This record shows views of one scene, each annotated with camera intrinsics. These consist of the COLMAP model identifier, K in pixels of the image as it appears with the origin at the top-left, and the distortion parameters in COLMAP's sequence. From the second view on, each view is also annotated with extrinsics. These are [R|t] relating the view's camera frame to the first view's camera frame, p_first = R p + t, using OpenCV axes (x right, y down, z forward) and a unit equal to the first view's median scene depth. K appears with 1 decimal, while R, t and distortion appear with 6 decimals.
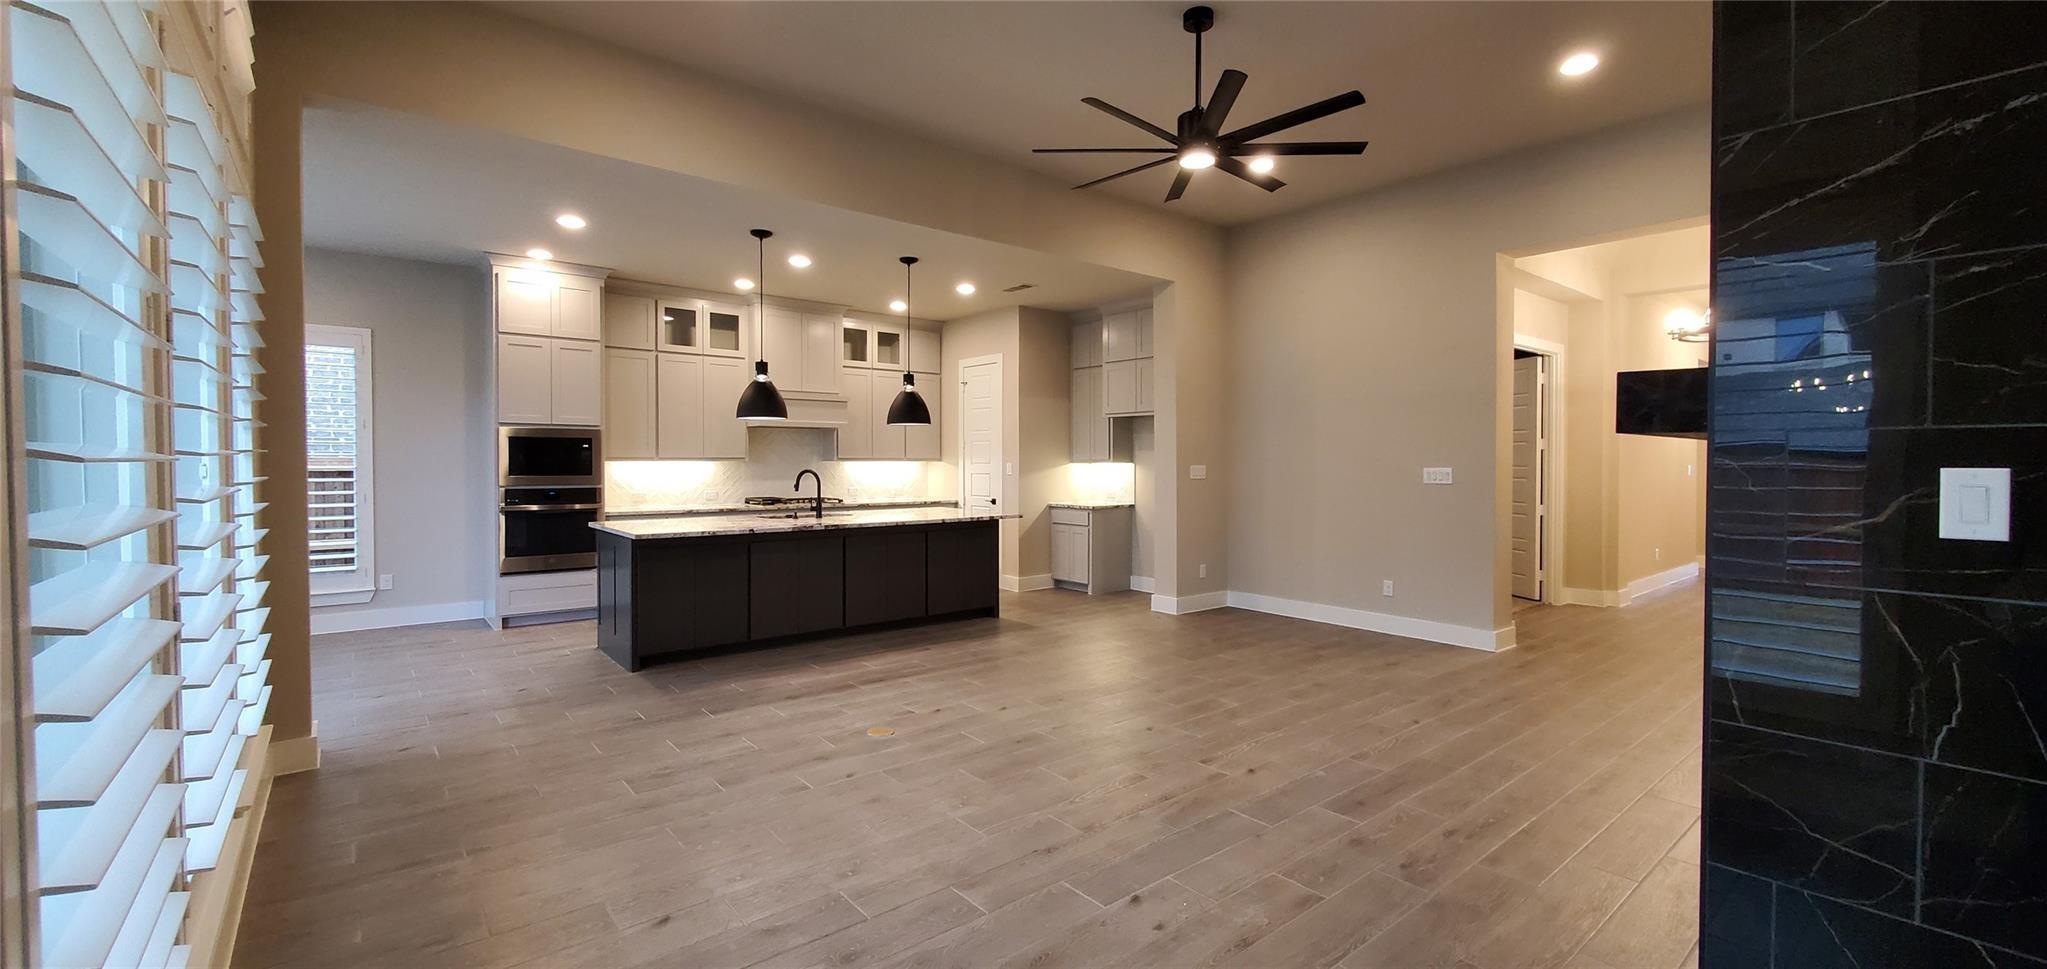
lens RADIAL K [[825.5, 0, 1023.8], [0, 825.5, 475.1], [0, 0, 1]] dist [0.009887, -0.004614]
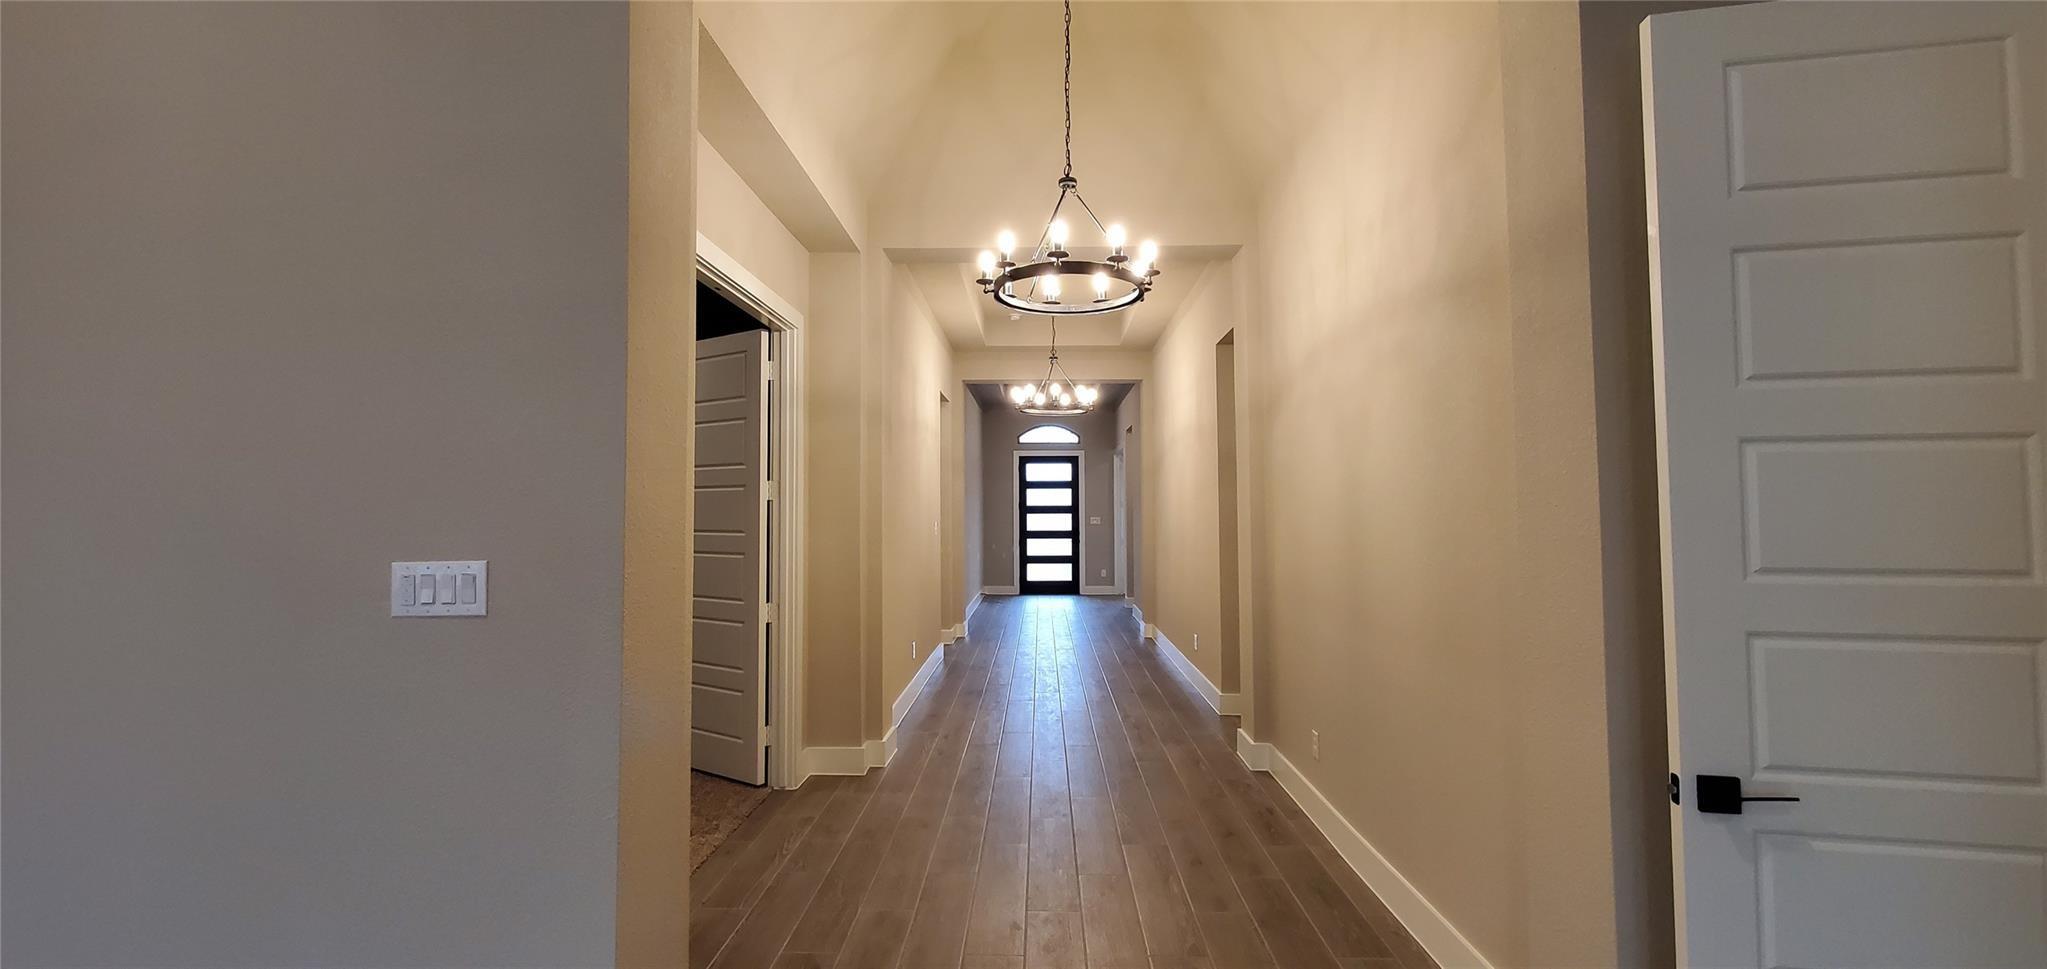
lens RADIAL K [[825.5, 0, 1023.8], [0, 825.5, 475.1], [0, 0, 1]] dist [0.009887, -0.004614]
pose [[0.652399, 0.027110, 0.757390, 0.326603], [0.016674, 0.998605, -0.050107, -0.015809], [-0.757692, 0.045319, 0.651037, 0.523968]]
